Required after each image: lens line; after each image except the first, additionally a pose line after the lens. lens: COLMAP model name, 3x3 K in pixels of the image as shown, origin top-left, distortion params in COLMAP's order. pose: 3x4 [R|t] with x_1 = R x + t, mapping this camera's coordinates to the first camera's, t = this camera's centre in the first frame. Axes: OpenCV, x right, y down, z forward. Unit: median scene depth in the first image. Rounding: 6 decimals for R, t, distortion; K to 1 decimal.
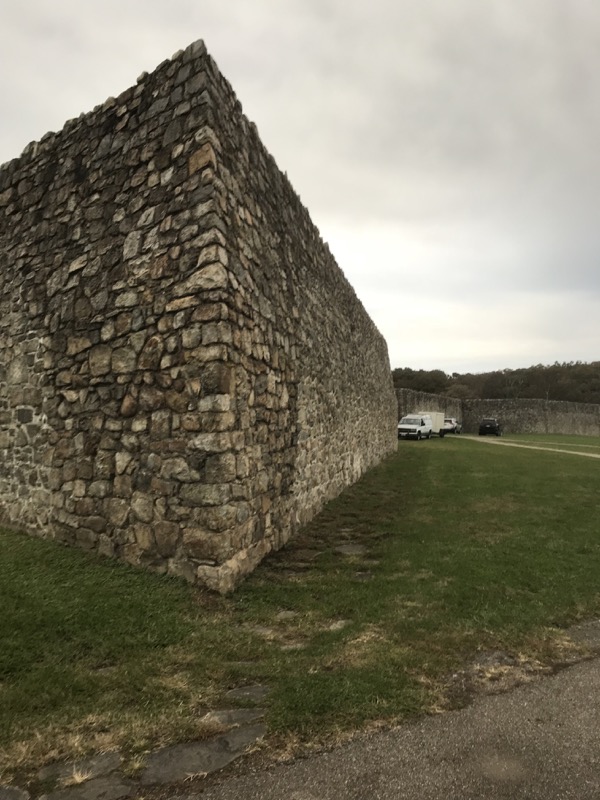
lens RADIAL K [[648.8, 0, 303.9], [0, 648.8, 401.0], [0, 0, 1]] dist [0.031174, -0.038874]
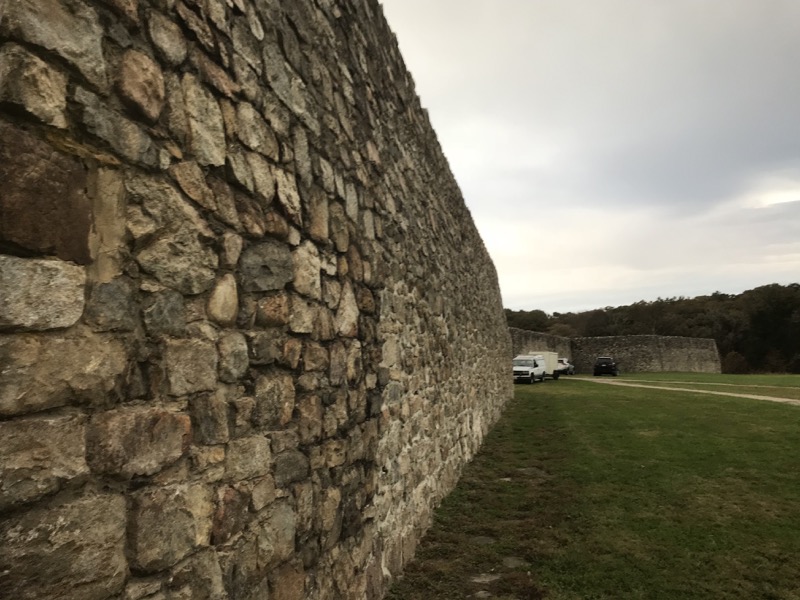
lens RADIAL K [[648.8, 0, 452.0], [0, 648.8, 292.0], [0, 0, 1]] dist [0.031174, -0.038874]
pose [[0.996779, -0.022336, 0.077021, 0.008459], [0.028577, 0.996312, -0.080908, 0.019427], [-0.074929, 0.082848, 0.993741, 0.553875]]
